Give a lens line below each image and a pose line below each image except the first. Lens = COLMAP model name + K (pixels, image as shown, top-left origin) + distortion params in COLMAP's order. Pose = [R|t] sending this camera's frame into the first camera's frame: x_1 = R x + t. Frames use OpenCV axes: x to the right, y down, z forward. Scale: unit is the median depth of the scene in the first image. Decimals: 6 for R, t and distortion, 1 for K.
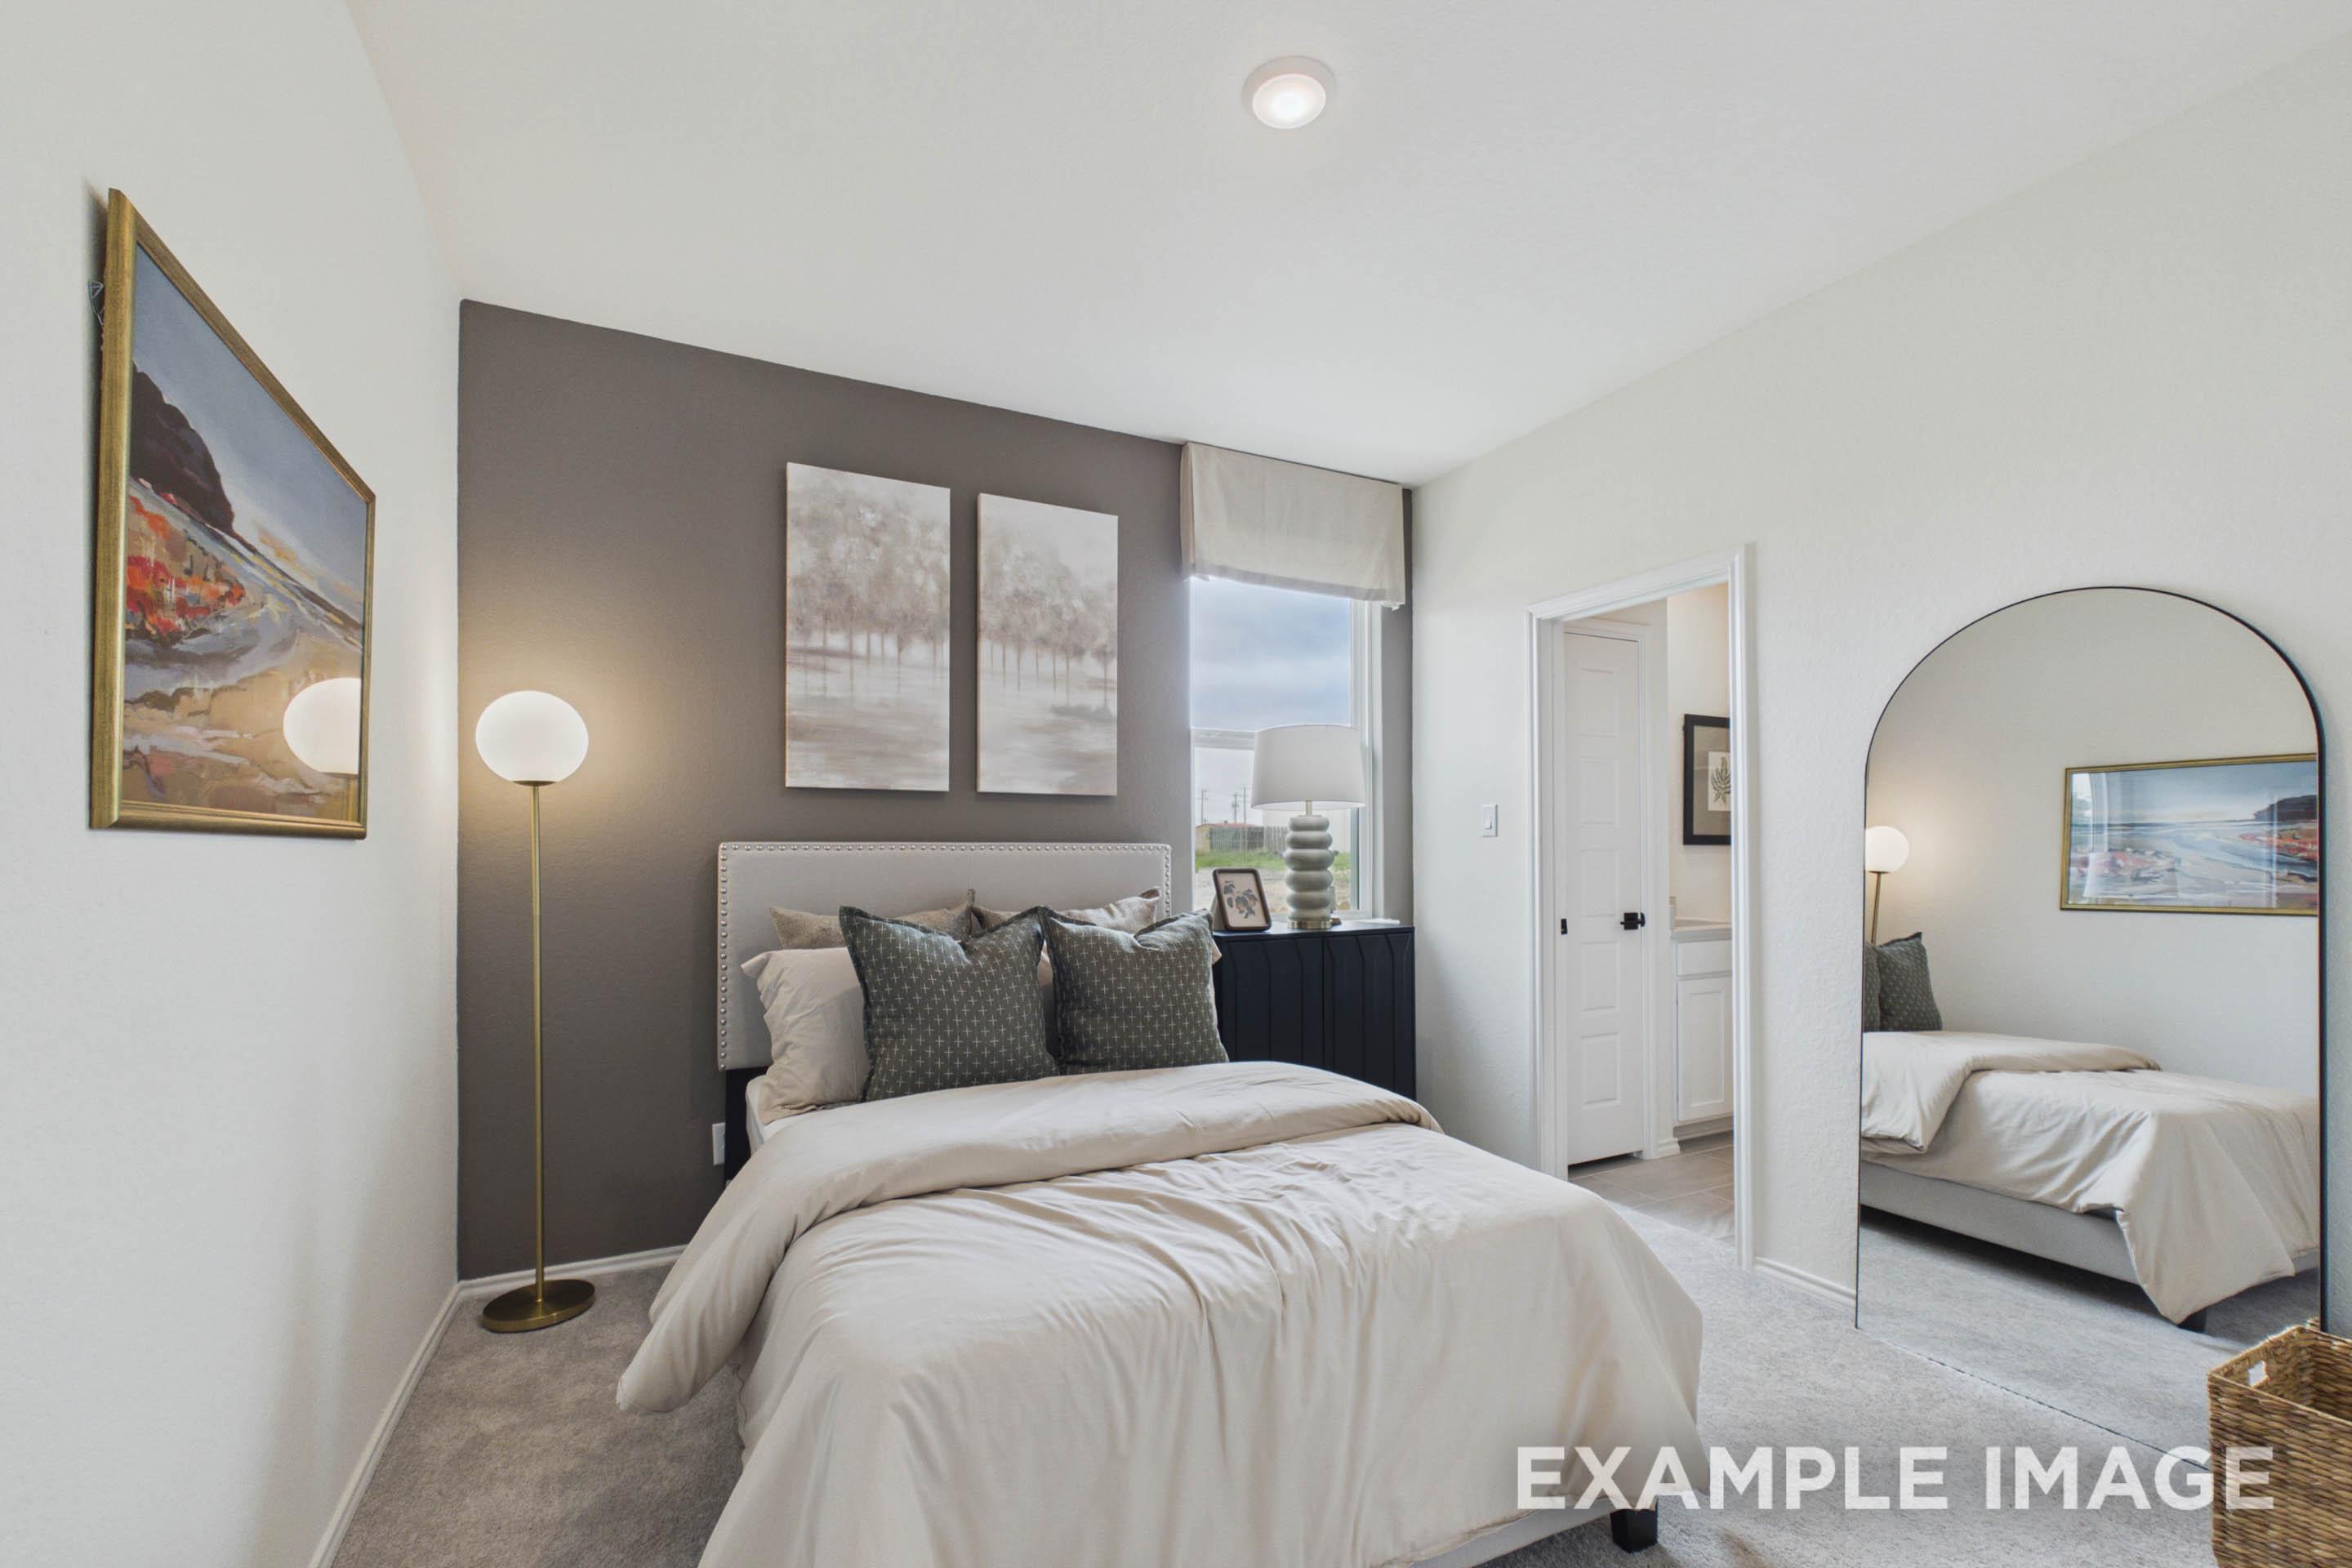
lens RADIAL K [[995.4, 0, 1179.5], [0, 995.4, 832.6], [0, 0, 1]] dist [0.003509, -0.000609]
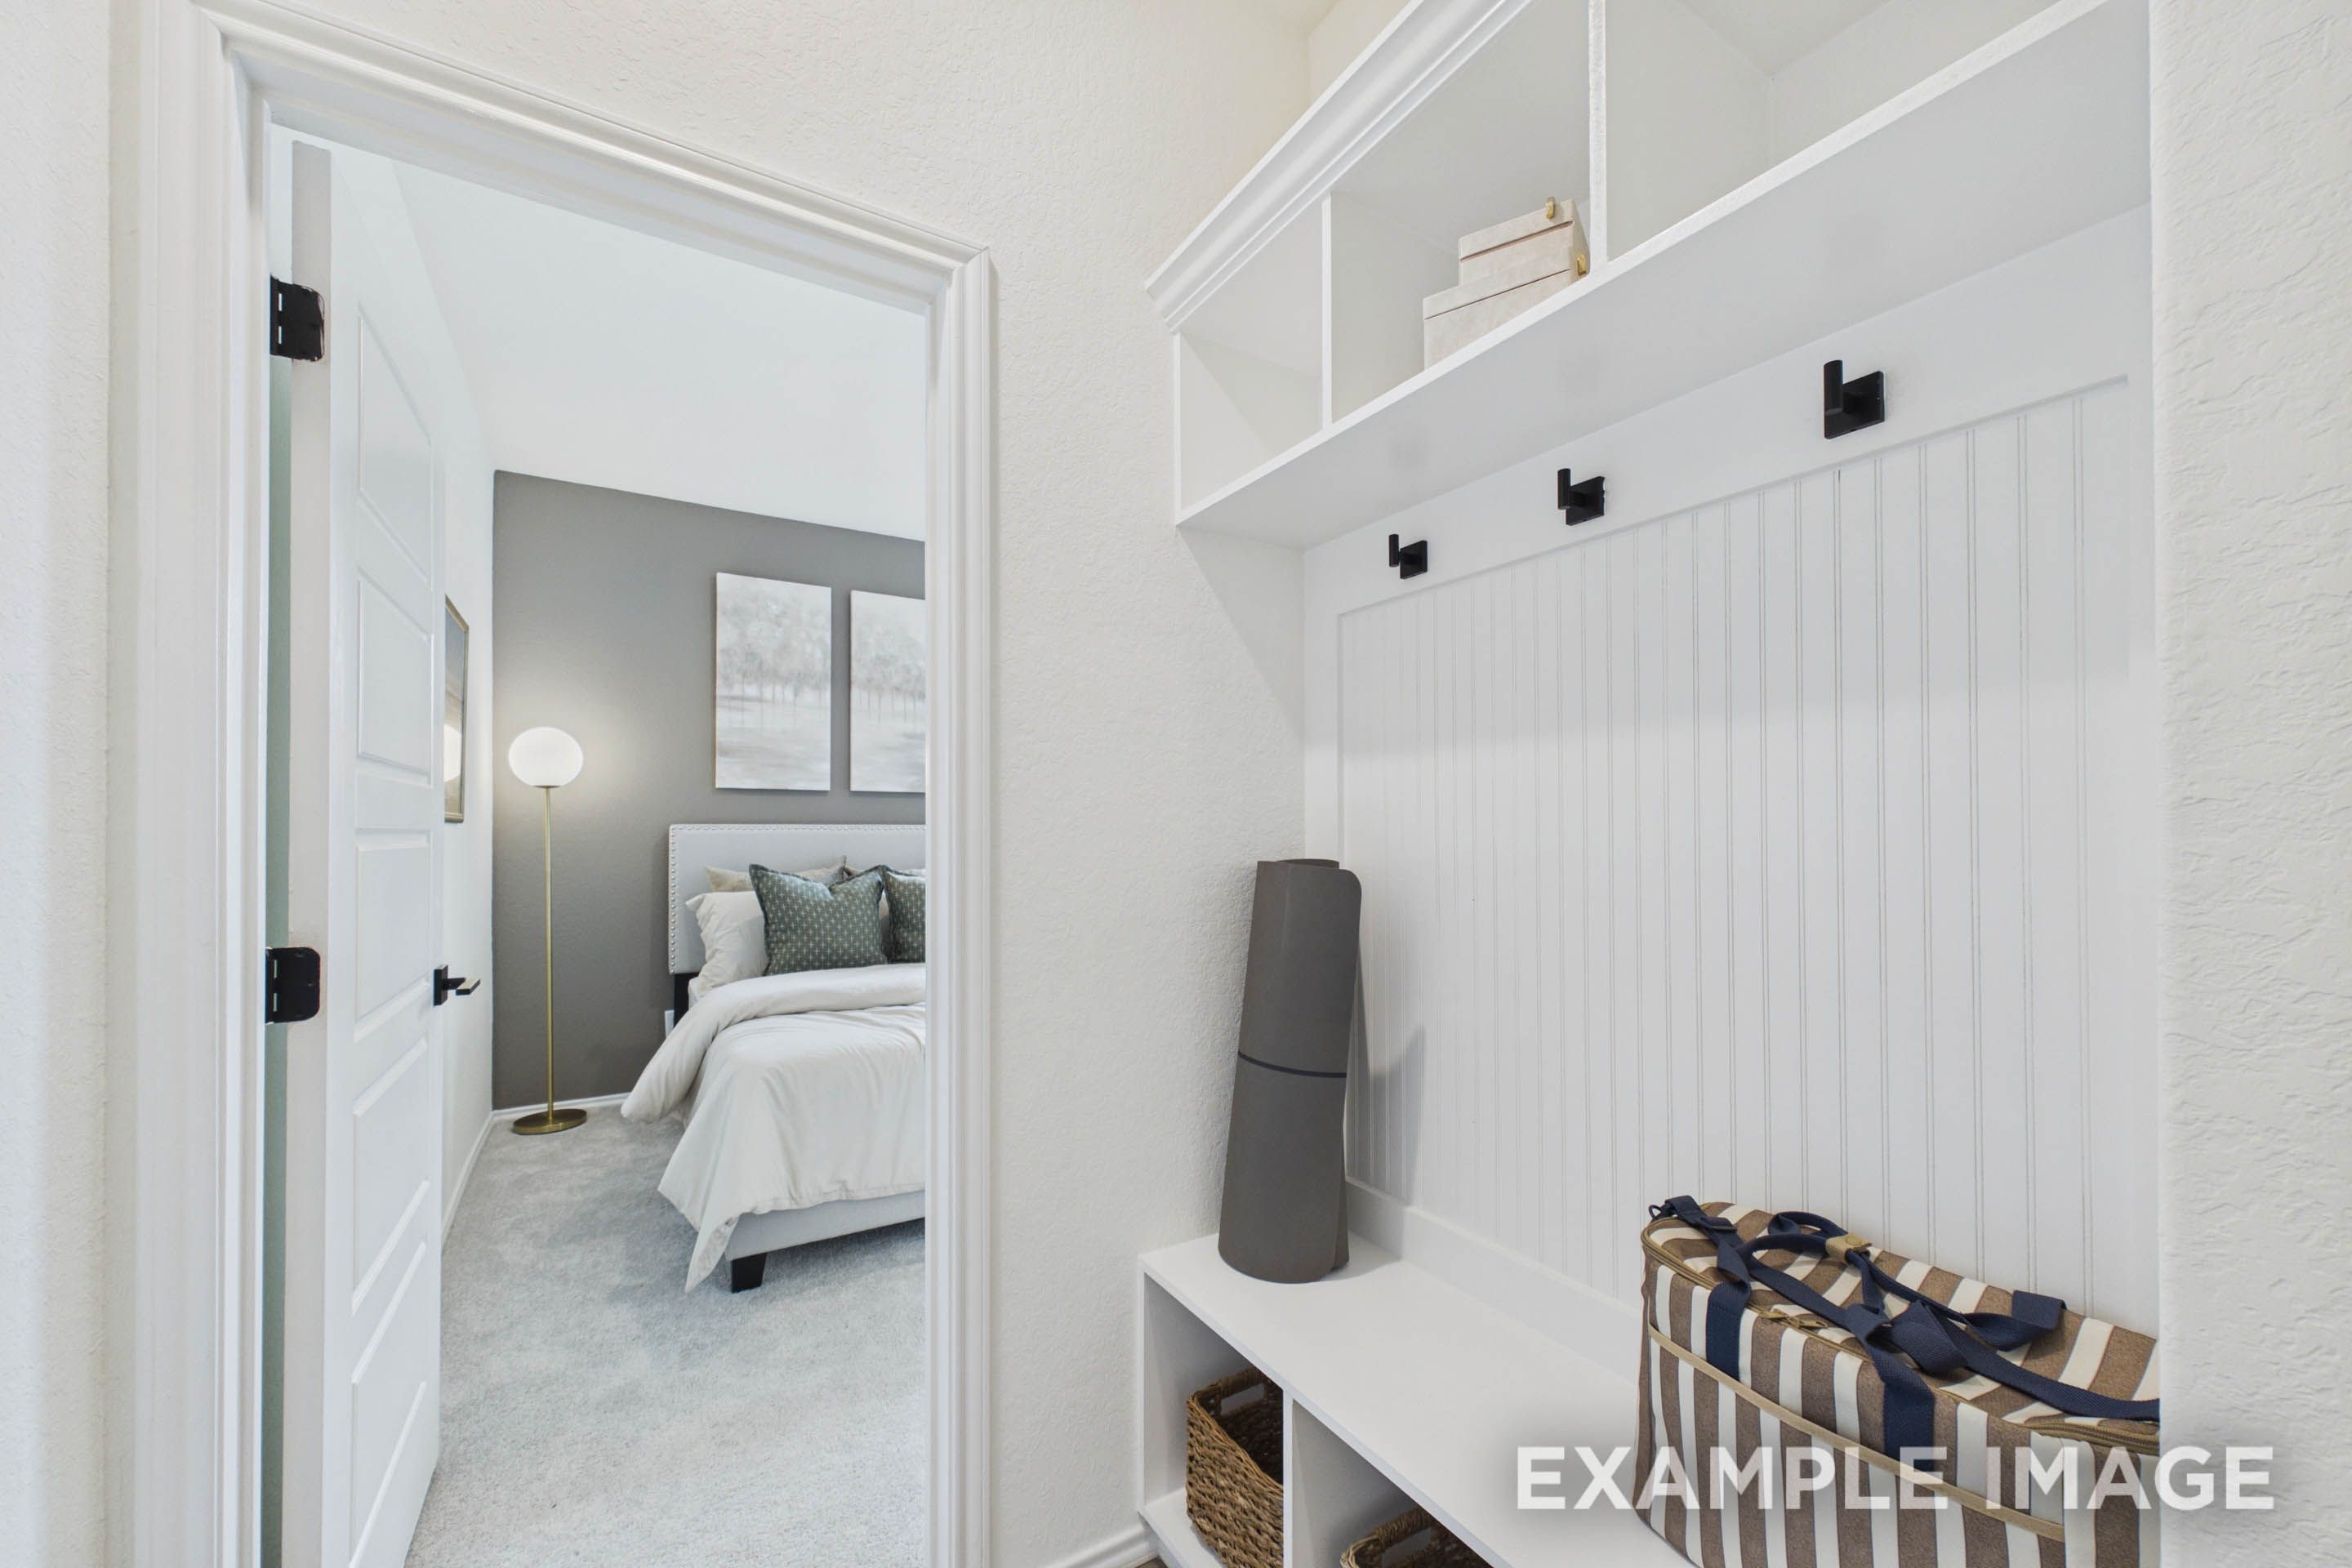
lens RADIAL K [[900.7, 0, 1183.7], [0, 900.7, 816.5], [0, 0, 1]] dist [-0.001812, -0.000399]
pose [[0.995293, 0.001060, 0.096908, 0.174515], [-0.001254, 0.999997, 0.001943, -0.005720], [-0.096906, -0.002056, 0.995291, -0.417270]]
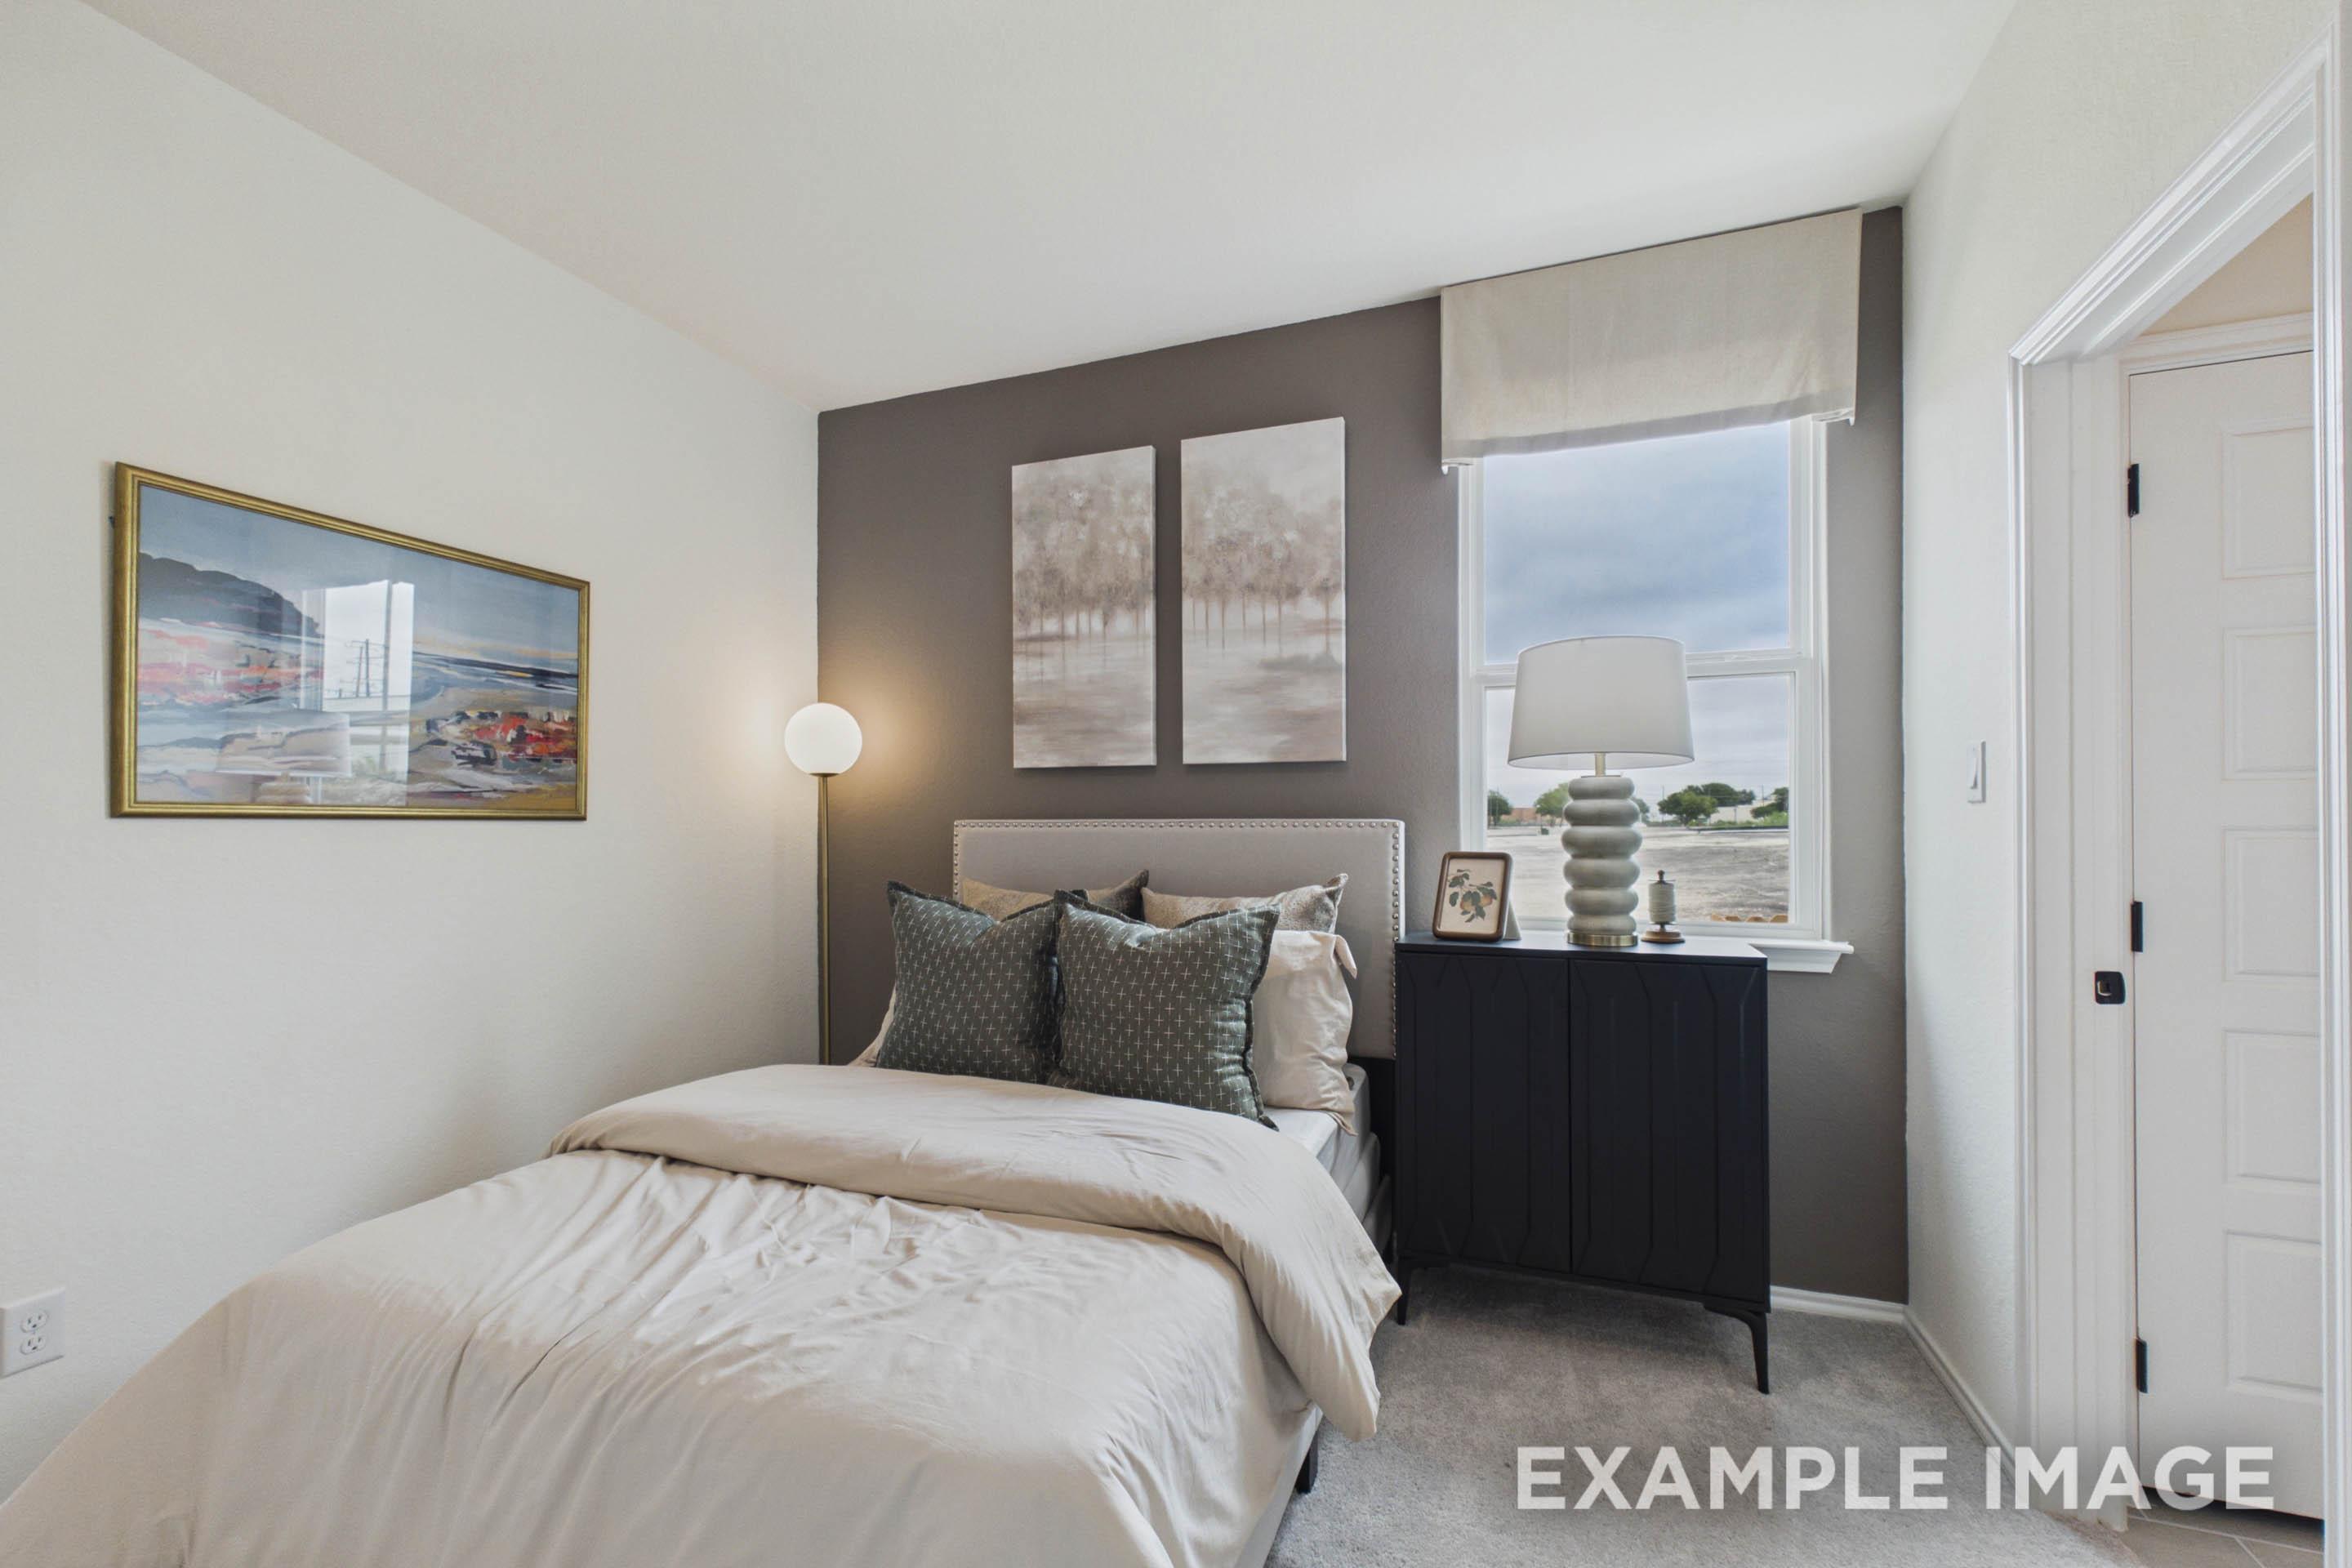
lens RADIAL K [[995.4, 0, 1171.6], [0, 995.4, 815.5], [0, 0, 1]] dist [0.003509, -0.000609]
pose [[0.671821, -0.006700, -0.740684, 0.506881], [0.013448, 0.999905, 0.003152, 0.004033], [0.740592, -0.012078, 0.671847, 0.393943]]
